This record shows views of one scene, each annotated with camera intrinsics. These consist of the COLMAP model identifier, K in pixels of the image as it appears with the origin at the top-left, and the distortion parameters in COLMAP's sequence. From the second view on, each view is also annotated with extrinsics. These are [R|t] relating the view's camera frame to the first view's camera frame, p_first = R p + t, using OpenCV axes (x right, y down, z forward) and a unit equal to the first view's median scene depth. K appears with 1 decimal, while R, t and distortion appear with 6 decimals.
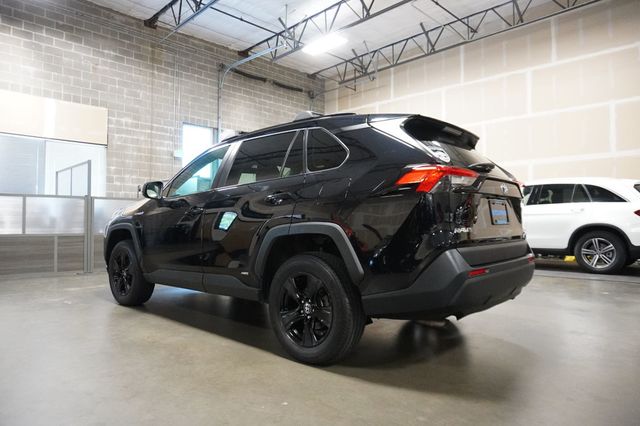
lens RADIAL K [[425.1, 0, 320.0], [0, 425.1, 213.0], [0, 0, 1]] dist [0.002967, 0.001477]
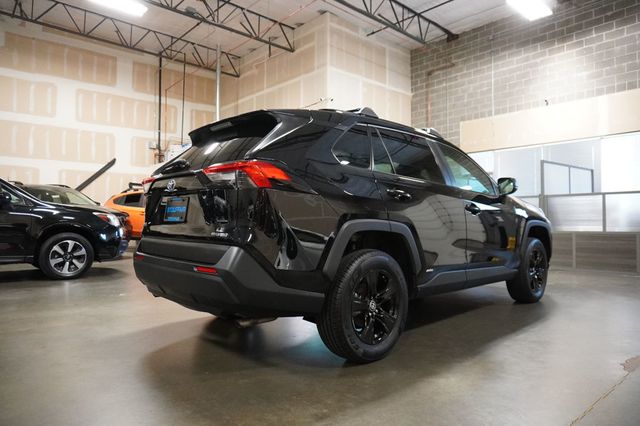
lens RADIAL K [[425.1, 0, 320.0], [0, 425.1, 213.0], [0, 0, 1]] dist [0.002967, 0.001477]
pose [[-0.078400, -0.014441, -0.996817, 0.413463], [0.018924, 0.999693, -0.015971, 0.009384], [0.996742, -0.020116, -0.078103, 0.421225]]
